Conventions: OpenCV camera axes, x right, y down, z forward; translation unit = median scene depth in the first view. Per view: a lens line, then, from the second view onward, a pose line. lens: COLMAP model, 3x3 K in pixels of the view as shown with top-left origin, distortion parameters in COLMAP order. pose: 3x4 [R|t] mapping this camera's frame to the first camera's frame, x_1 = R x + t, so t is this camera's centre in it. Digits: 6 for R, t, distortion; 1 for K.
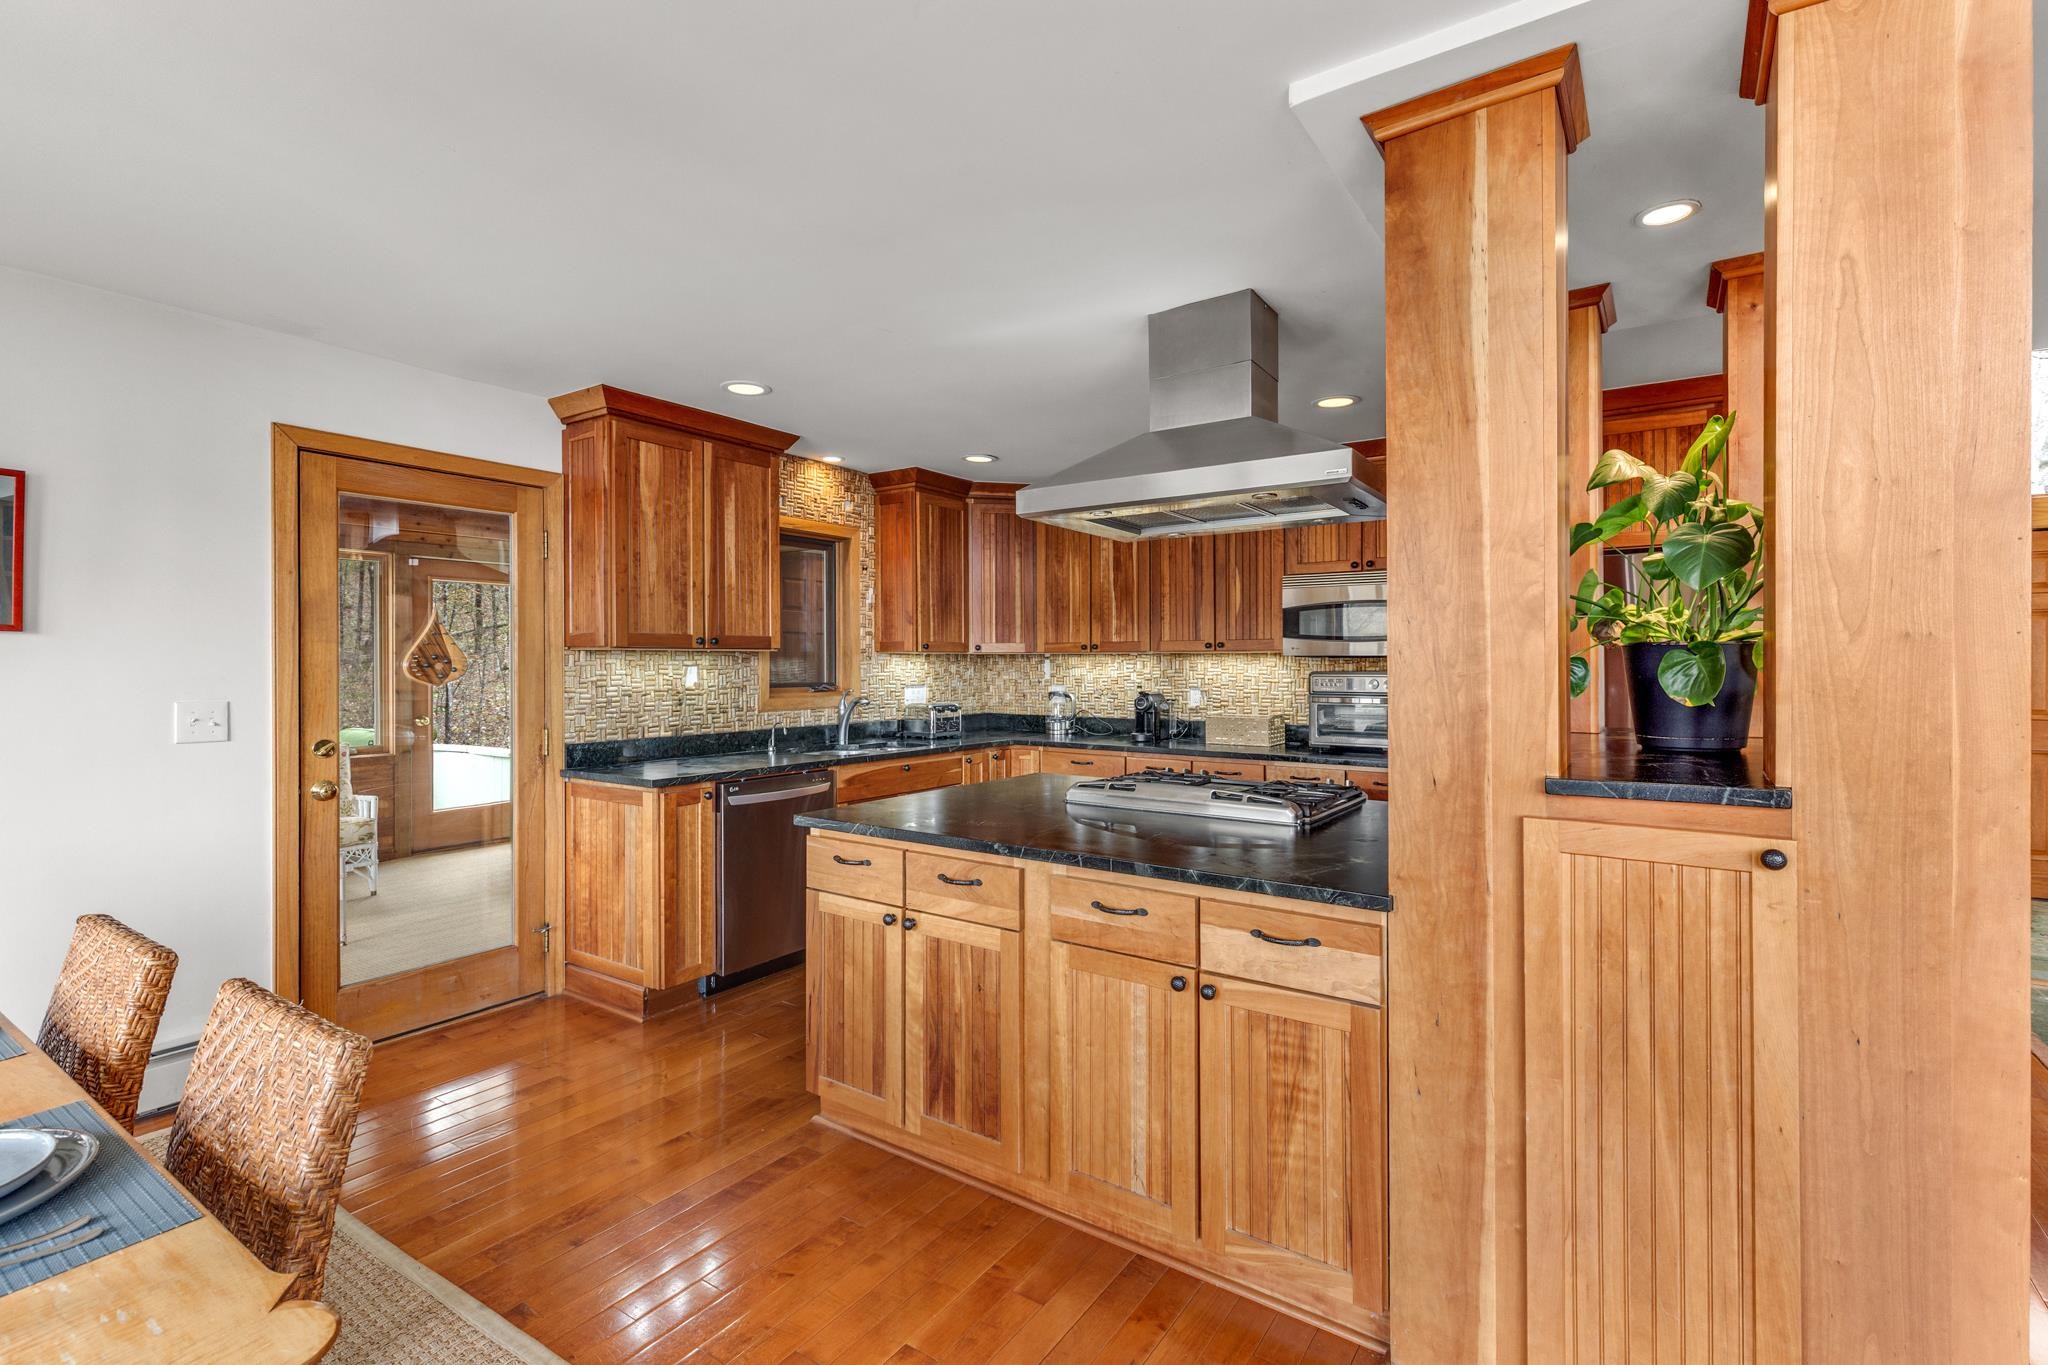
lens RADIAL K [[934.5, 0, 1026.7], [0, 934.5, 681.9], [0, 0, 1]] dist [0.001265, 0.000482]
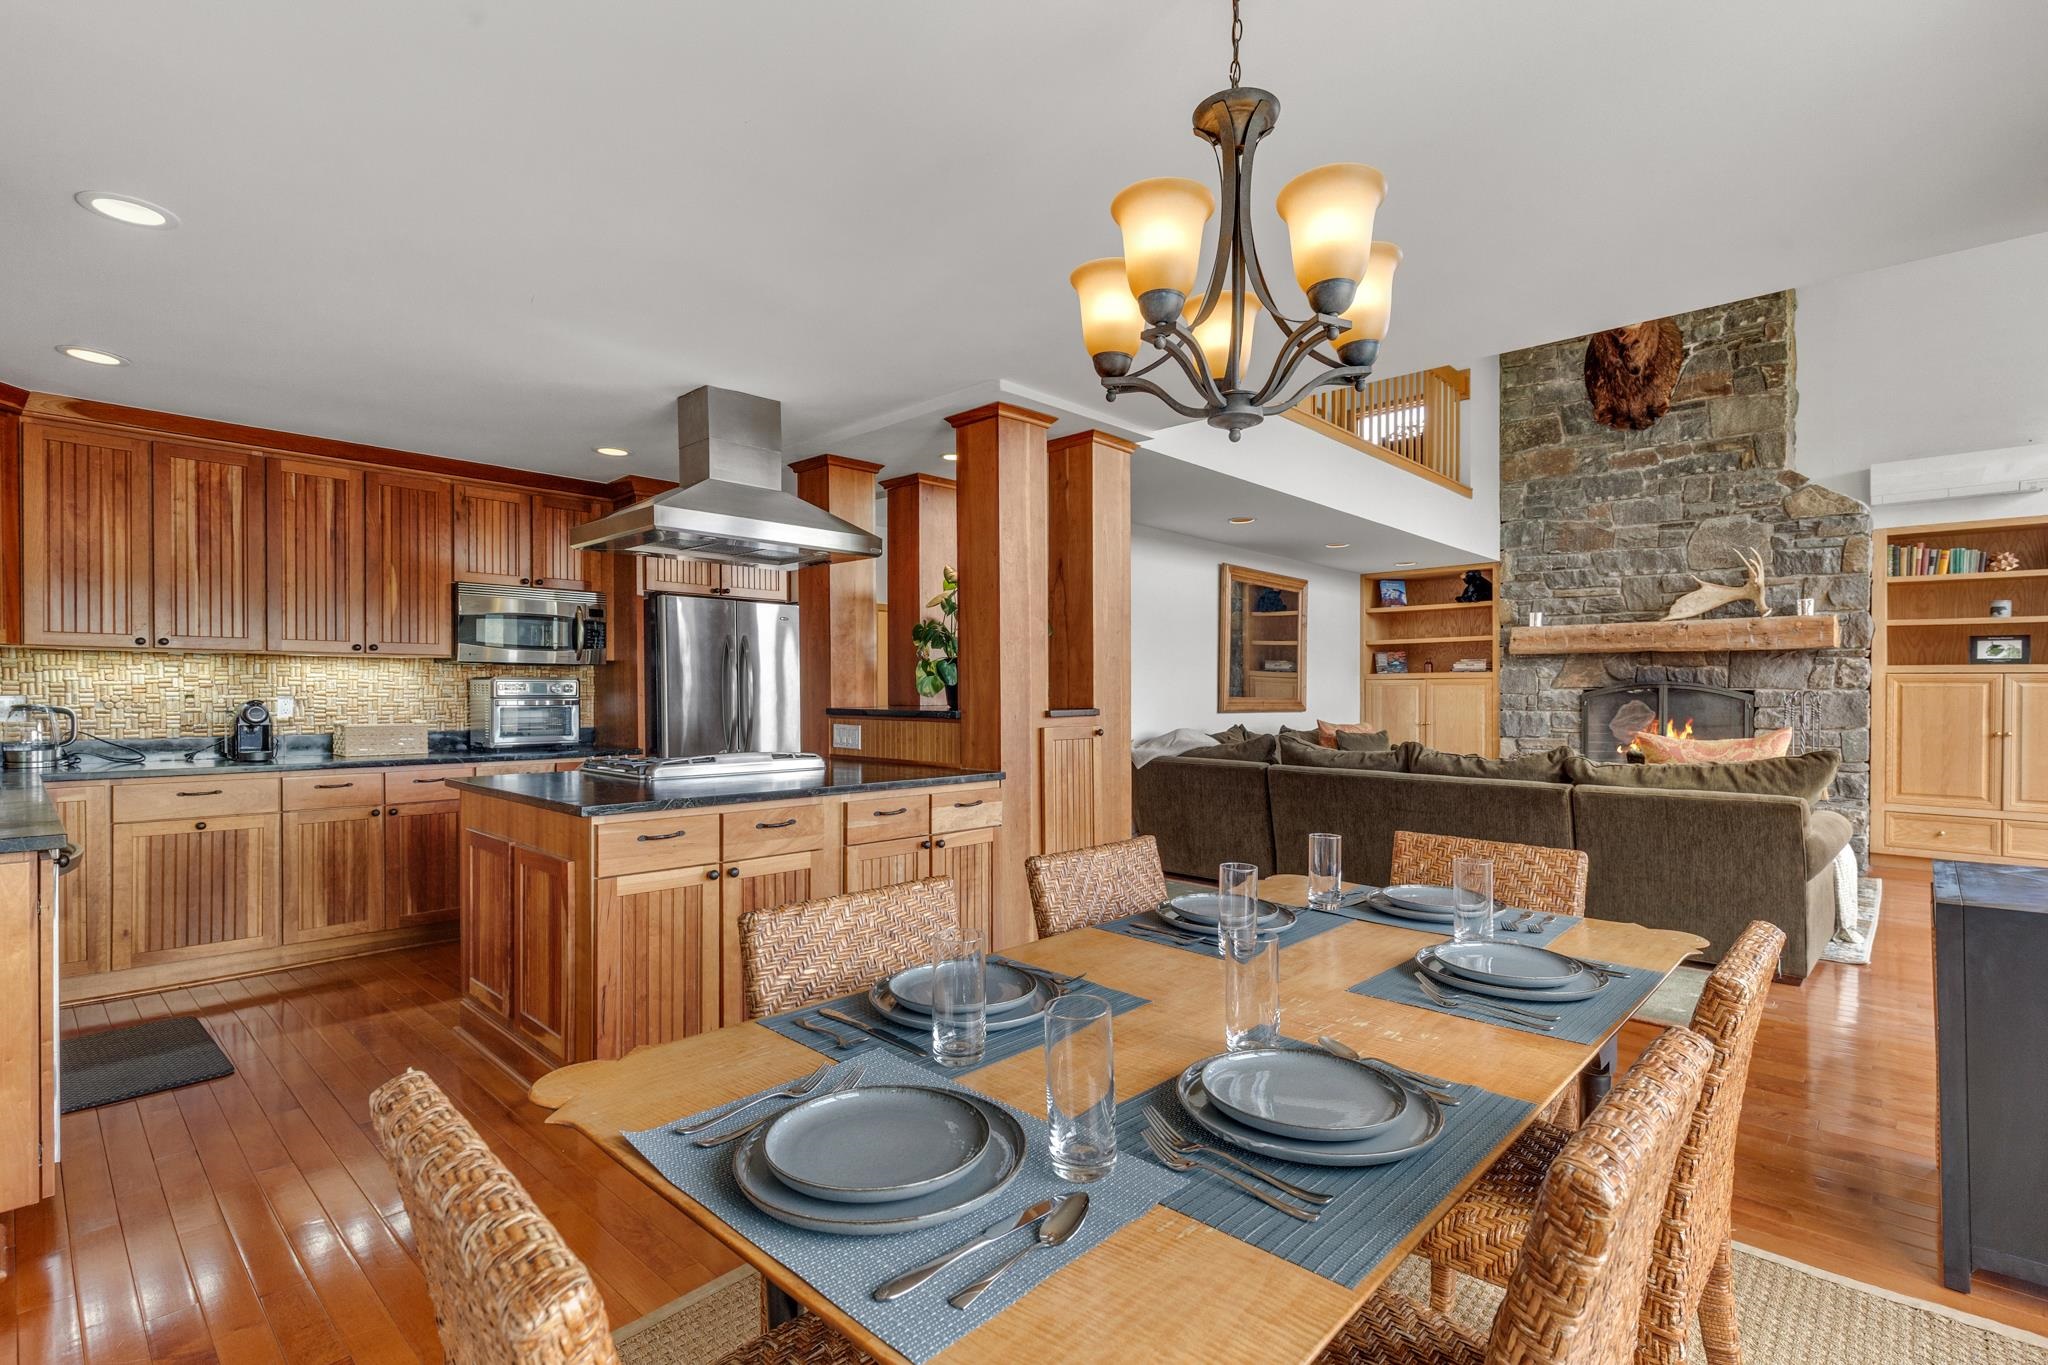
lens RADIAL K [[958.8, 0, 1018.1], [0, 958.8, 702.0], [0, 0, 1]] dist [-0.001621, 0.000823]
pose [[0.152009, -0.007624, 0.988350, -0.640093], [0.019042, 0.999807, 0.004784, 0.021967], [-0.988196, 0.018093, 0.152125, 0.229124]]
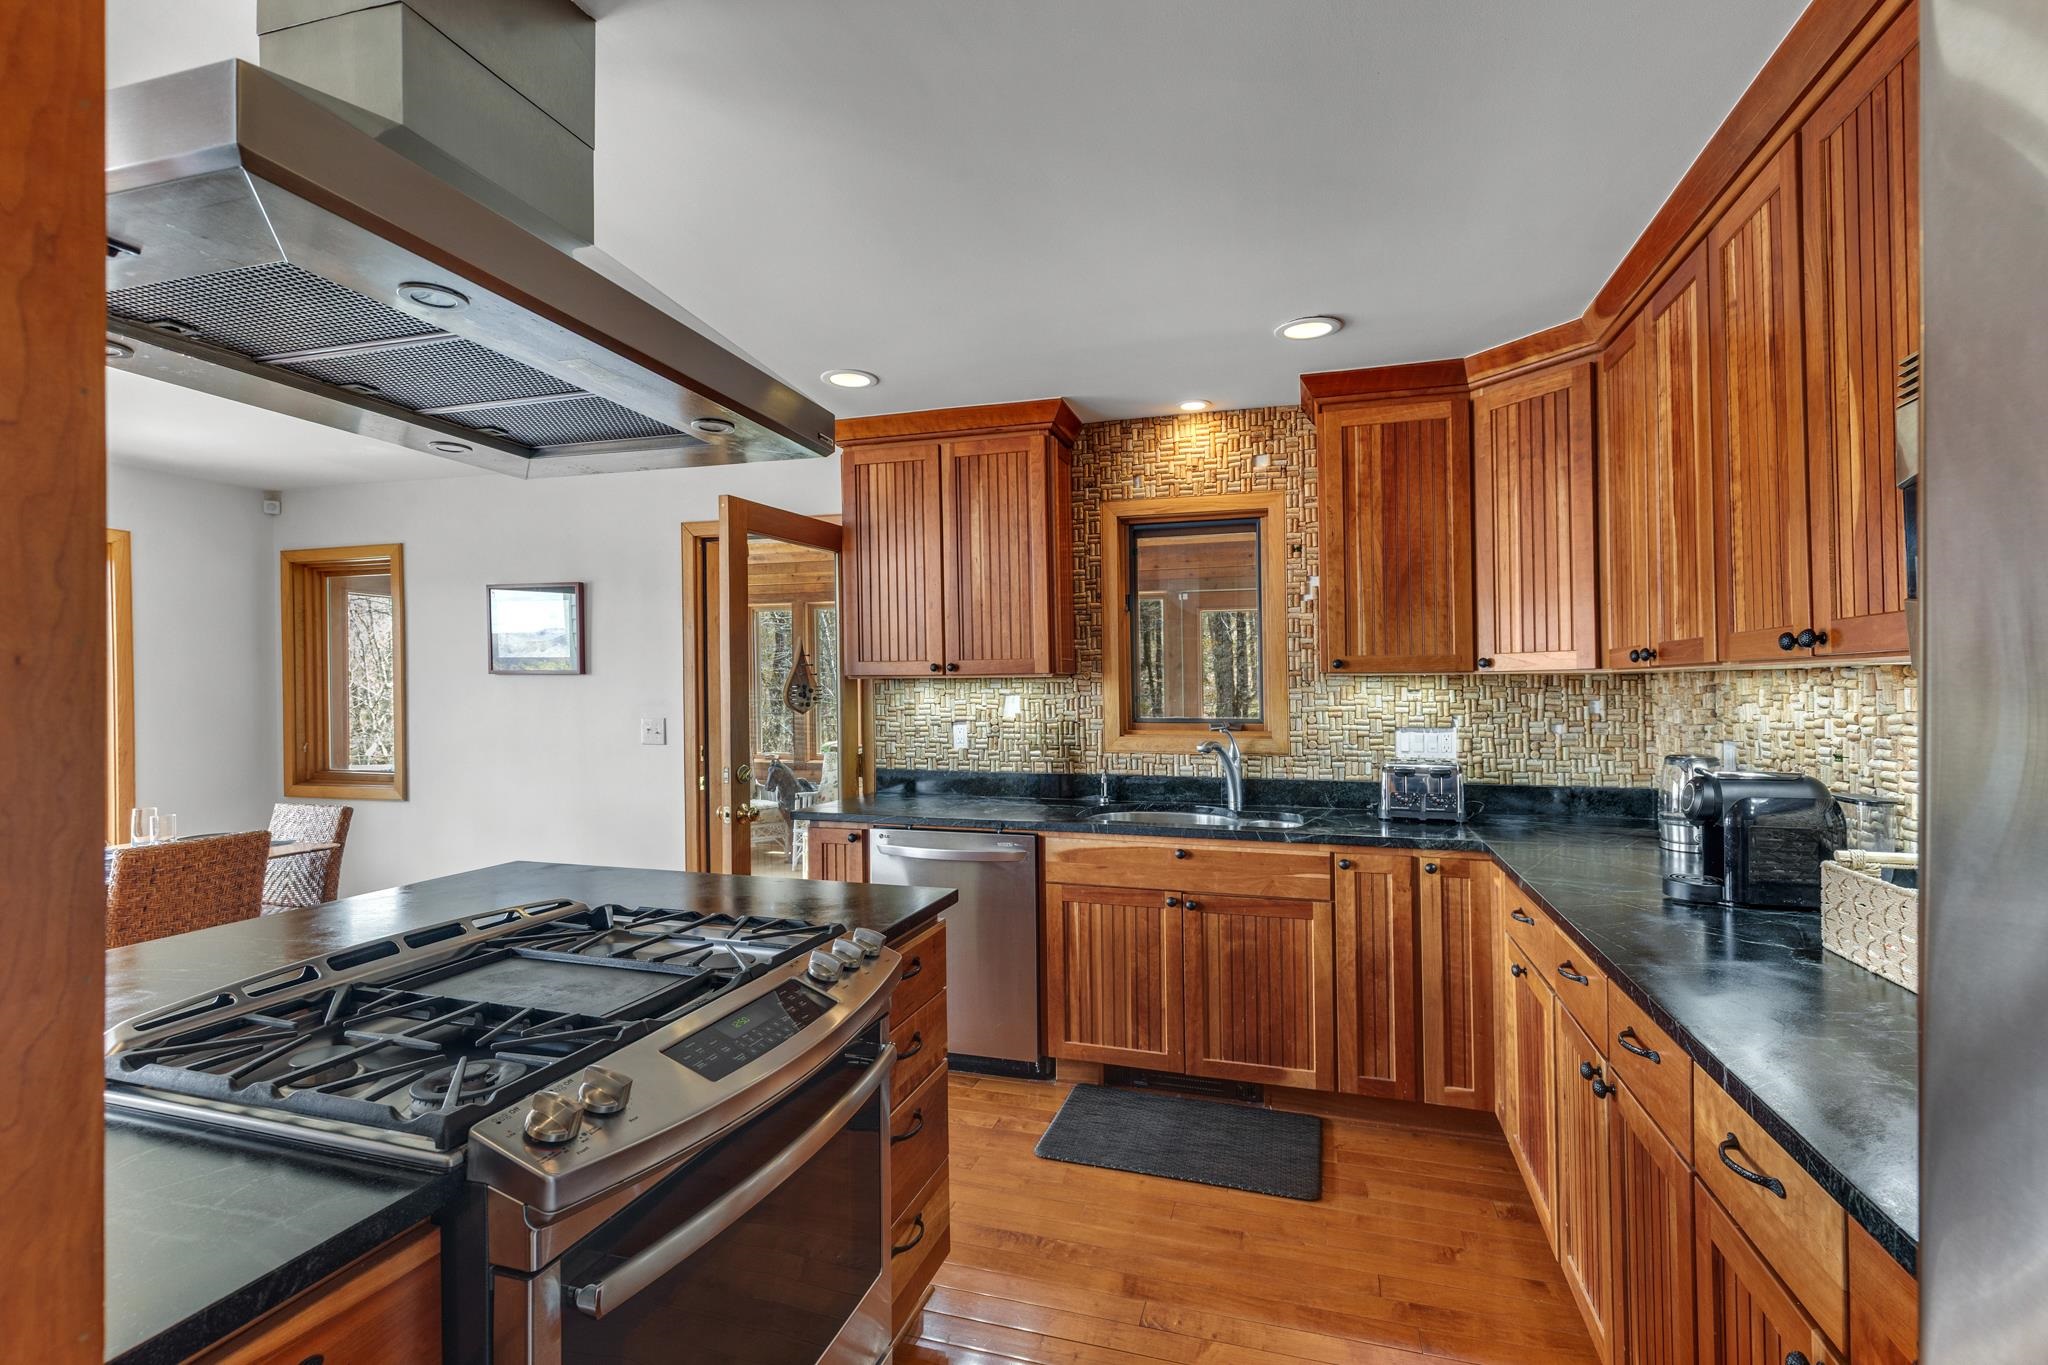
lens RADIAL K [[934.5, 0, 1026.7], [0, 934.5, 681.9], [0, 0, 1]] dist [0.001265, 0.000482]
pose [[0.309155, -0.006854, -0.950987, 0.428653], [-0.017738, 0.999759, -0.012972, -0.015868], [0.950846, 0.020879, 0.308959, 0.659865]]
